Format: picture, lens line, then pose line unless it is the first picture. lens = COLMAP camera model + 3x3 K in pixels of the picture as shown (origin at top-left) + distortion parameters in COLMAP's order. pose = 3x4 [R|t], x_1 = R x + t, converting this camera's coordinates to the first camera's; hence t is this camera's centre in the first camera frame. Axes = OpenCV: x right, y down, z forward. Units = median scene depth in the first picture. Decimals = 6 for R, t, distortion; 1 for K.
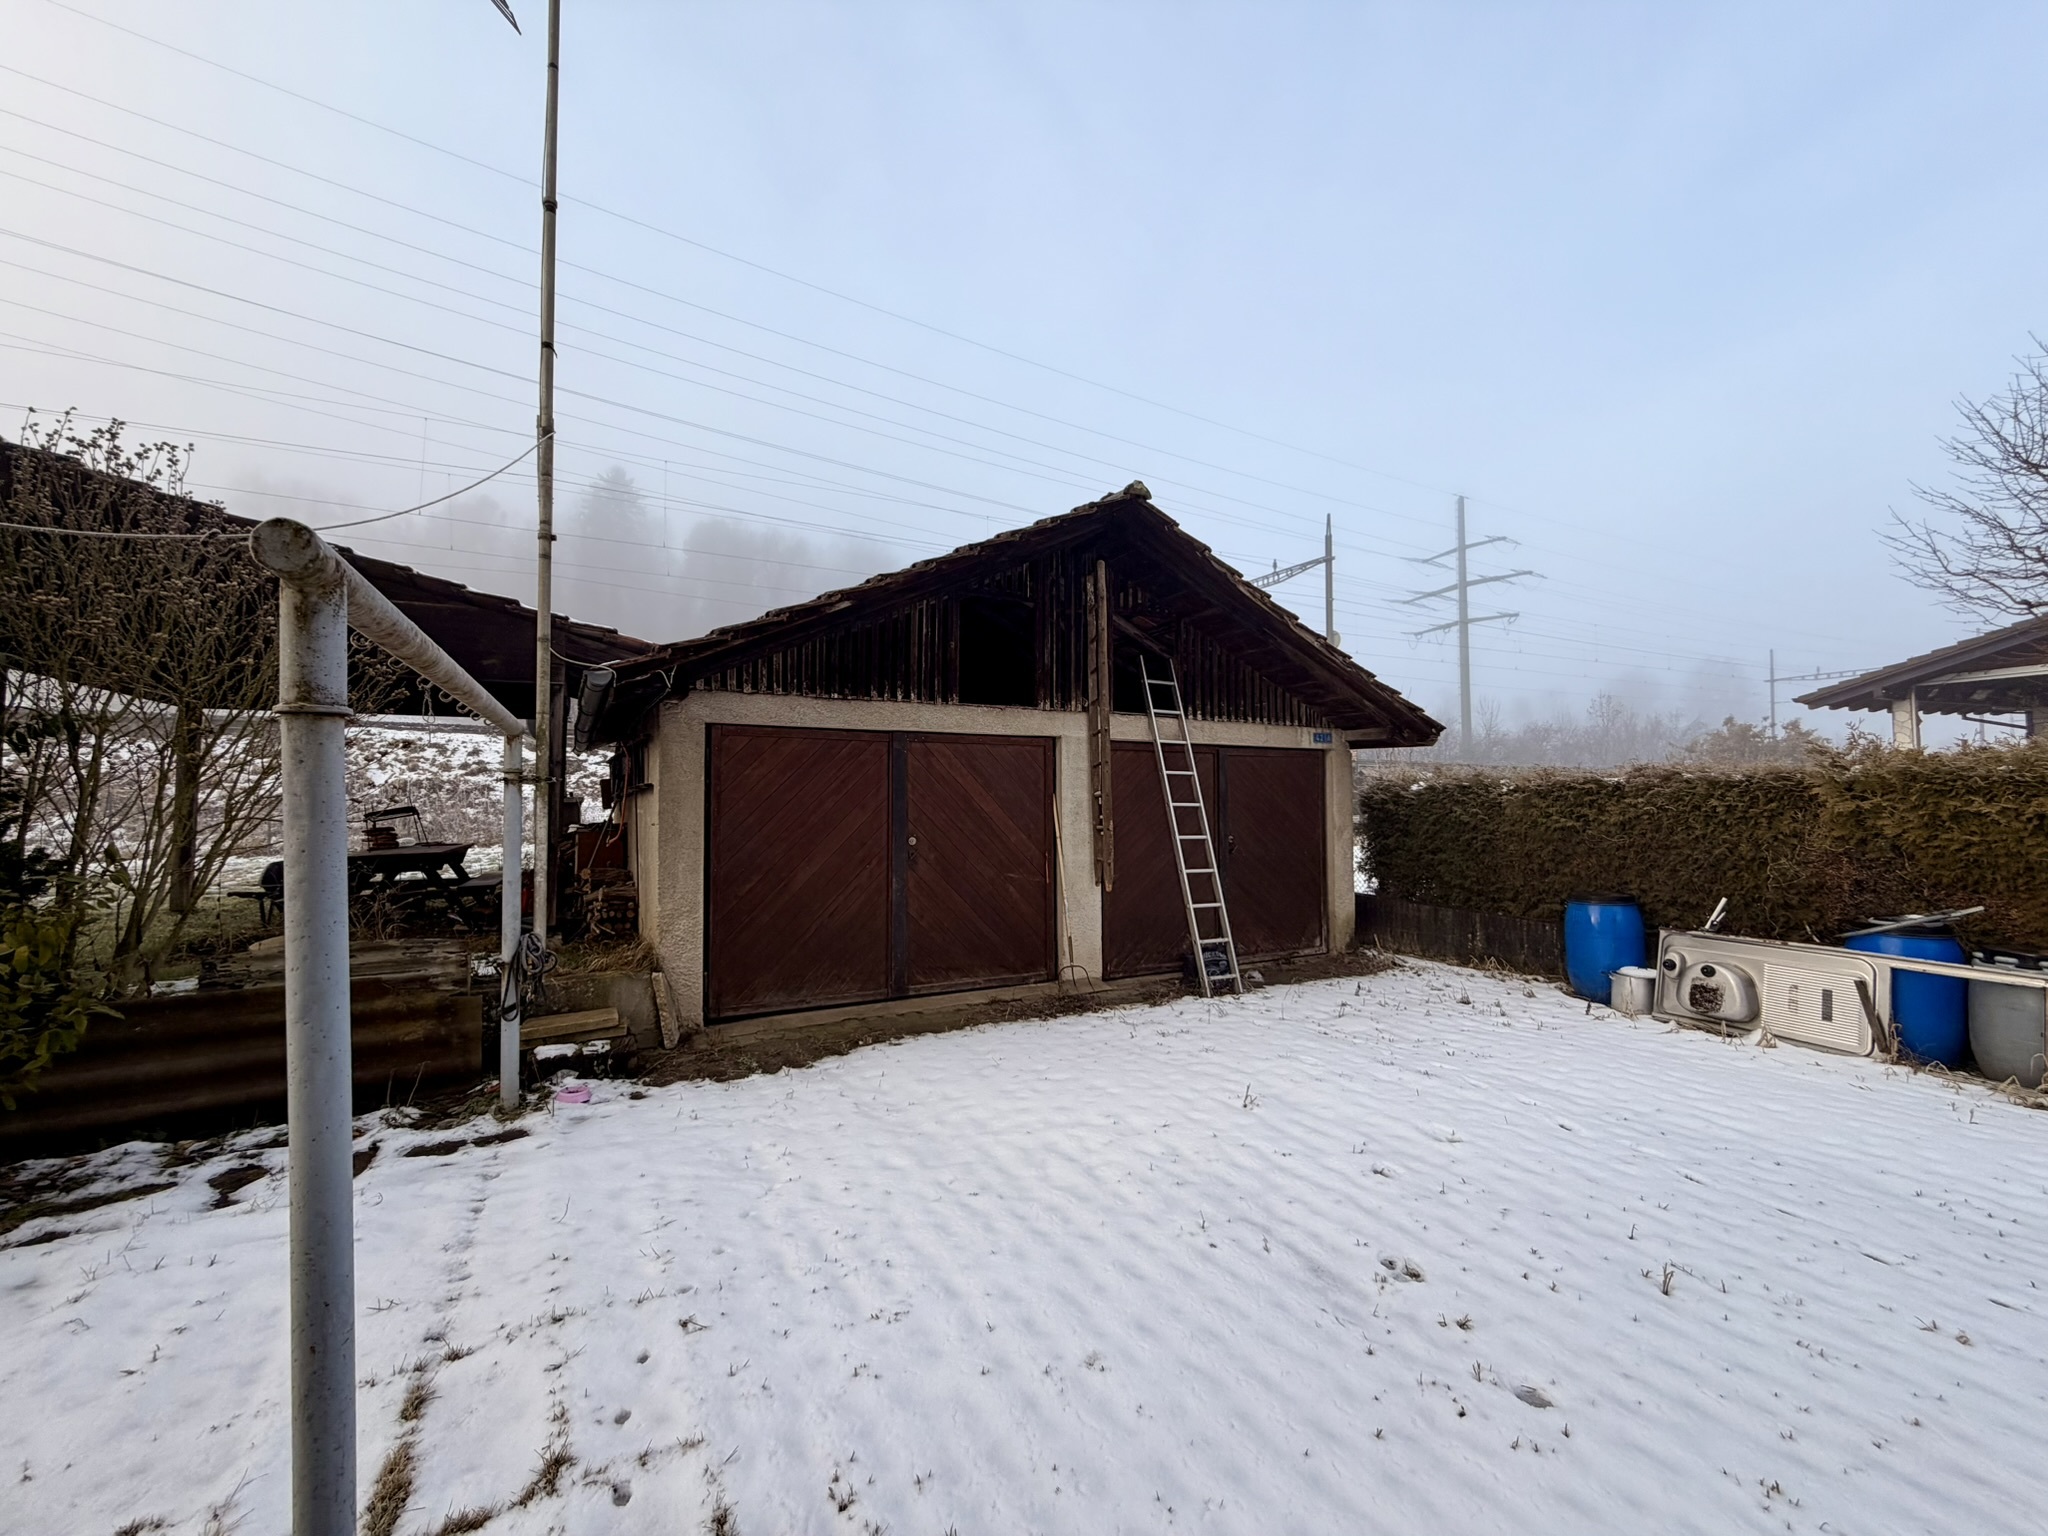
lens RADIAL K [[815.2, 0, 1021.9], [0, 815.2, 776.2], [0, 0, 1]] dist [0.001021, 0.000052]
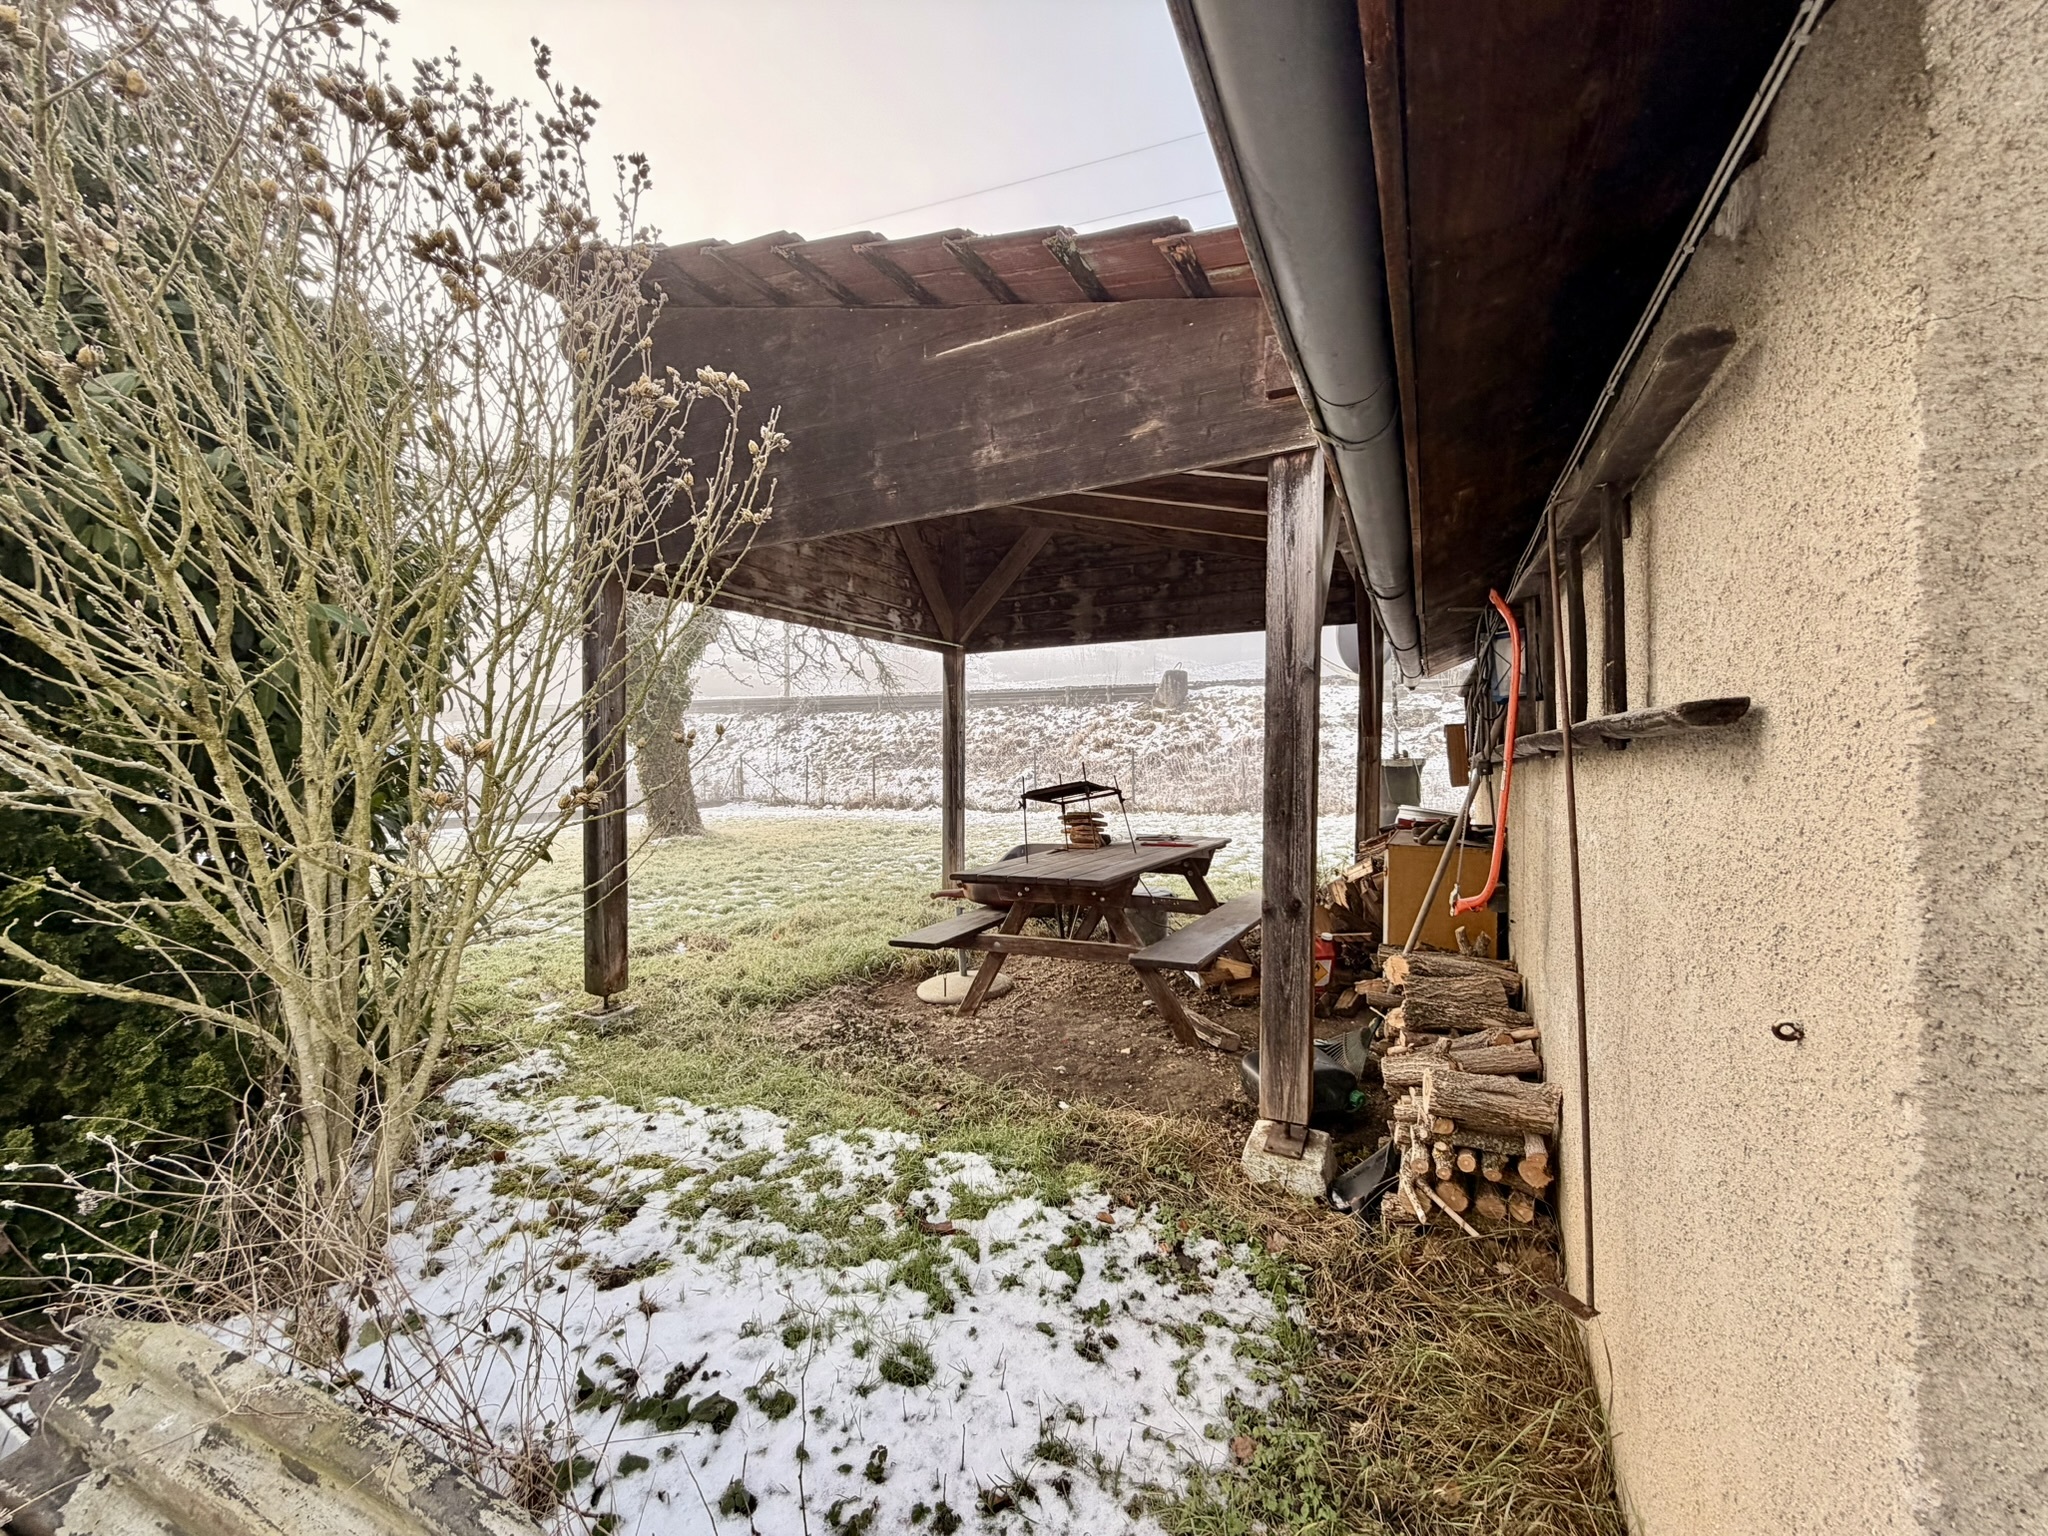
lens RADIAL K [[815.2, 0, 1019.9], [0, 815.2, 762.1], [0, 0, 1]] dist [0.001021, 0.000052]
pose [[0.563292, 0.011682, -0.826175, -0.285689], [0.006859, 0.999799, 0.018814, 0.014237], [0.826229, -0.016264, 0.563099, 0.570812]]
